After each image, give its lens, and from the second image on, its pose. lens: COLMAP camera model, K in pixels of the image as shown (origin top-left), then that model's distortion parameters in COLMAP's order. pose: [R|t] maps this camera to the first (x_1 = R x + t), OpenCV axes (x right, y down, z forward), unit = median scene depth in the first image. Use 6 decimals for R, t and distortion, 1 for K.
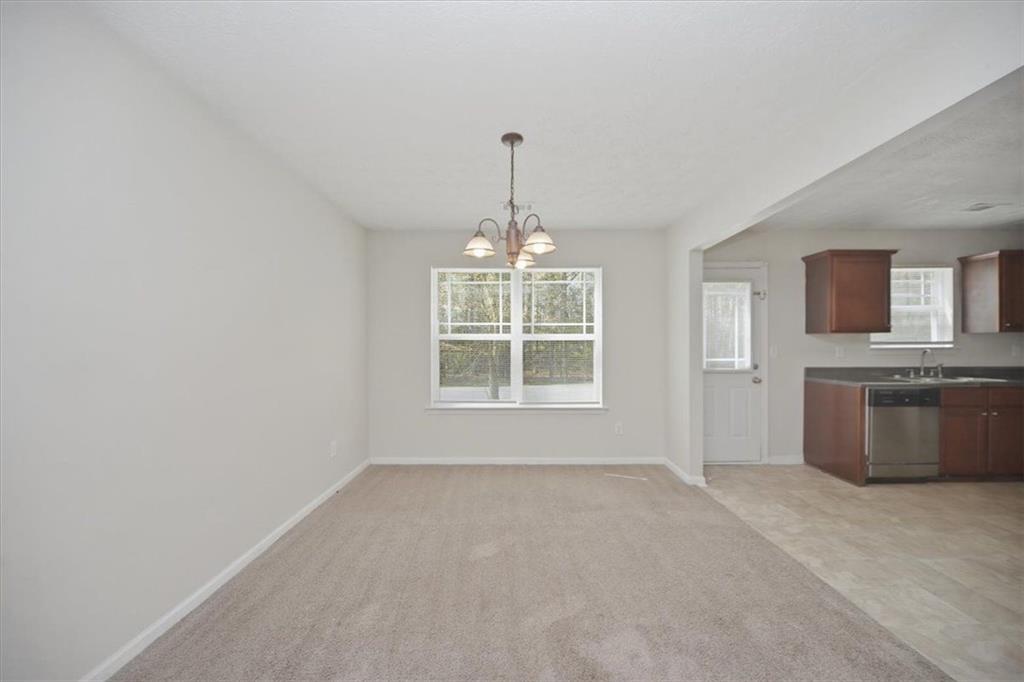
lens RADIAL K [[363.8, 0, 511.6], [0, 363.8, 347.2], [0, 0, 1]] dist [-0.011169, 0.000219]
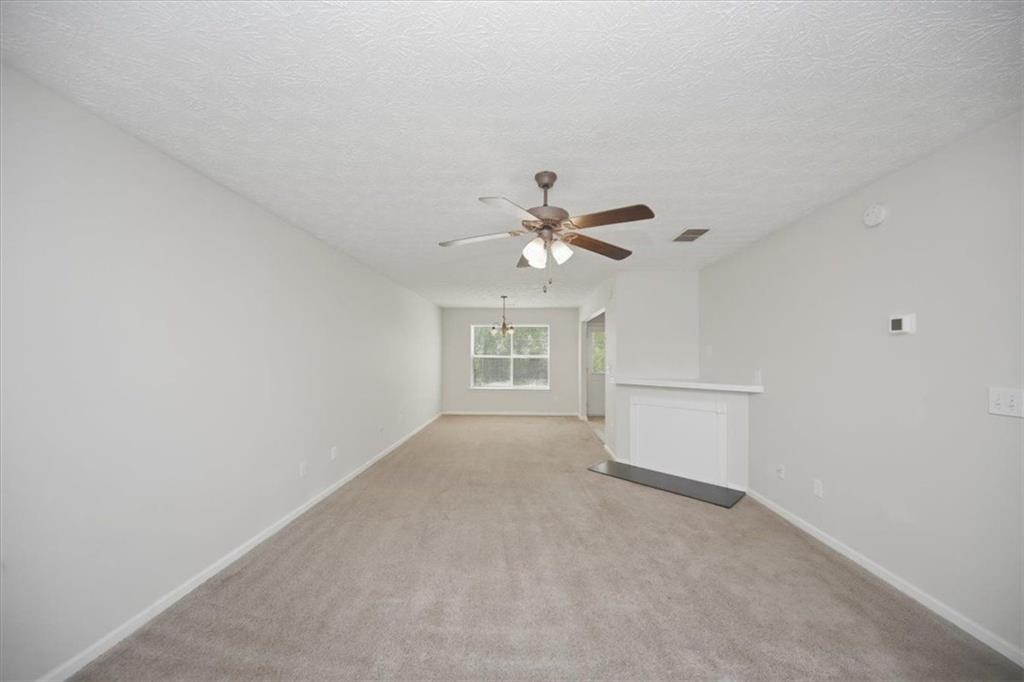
lens RADIAL K [[367.2, 0, 513.5], [0, 367.2, 352.0], [0, 0, 1]] dist [-0.000048, 0.000080]
pose [[0.999601, 0.005870, -0.027615, 0.094626], [-0.006288, 0.999867, -0.015073, -0.023766], [0.027523, 0.015241, 0.999505, -1.184869]]
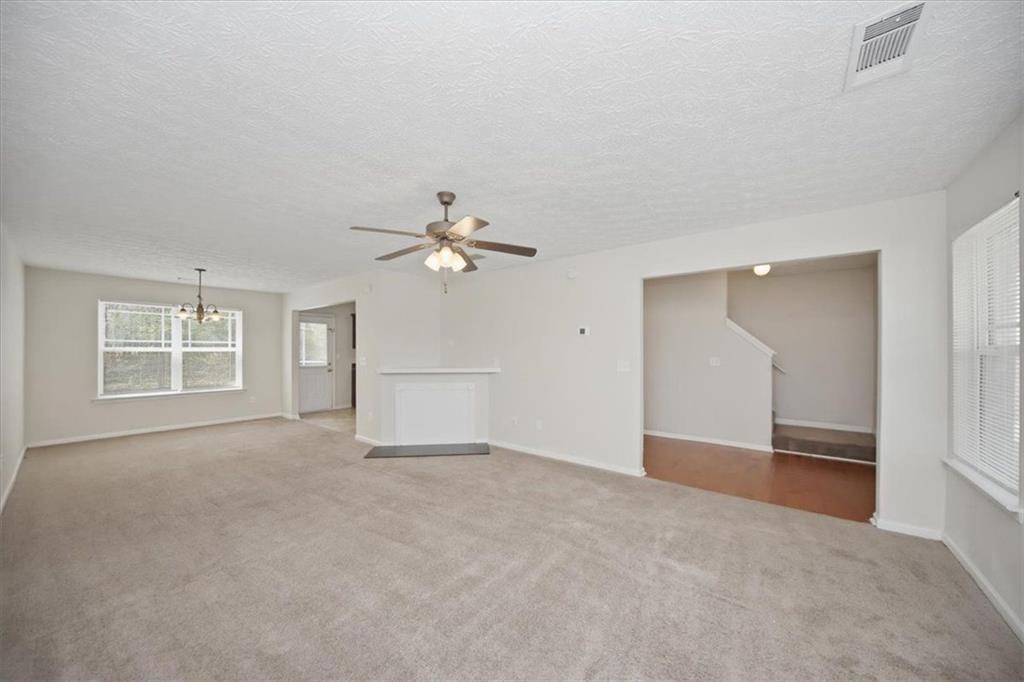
lens RADIAL K [[363.8, 0, 511.6], [0, 363.8, 347.2], [0, 0, 1]] dist [-0.011169, 0.000219]
pose [[0.619575, 0.006911, 0.784907, -0.319909], [0.002299, 0.999941, -0.010619, -0.018853], [-0.784934, 0.008384, 0.619523, -1.124076]]
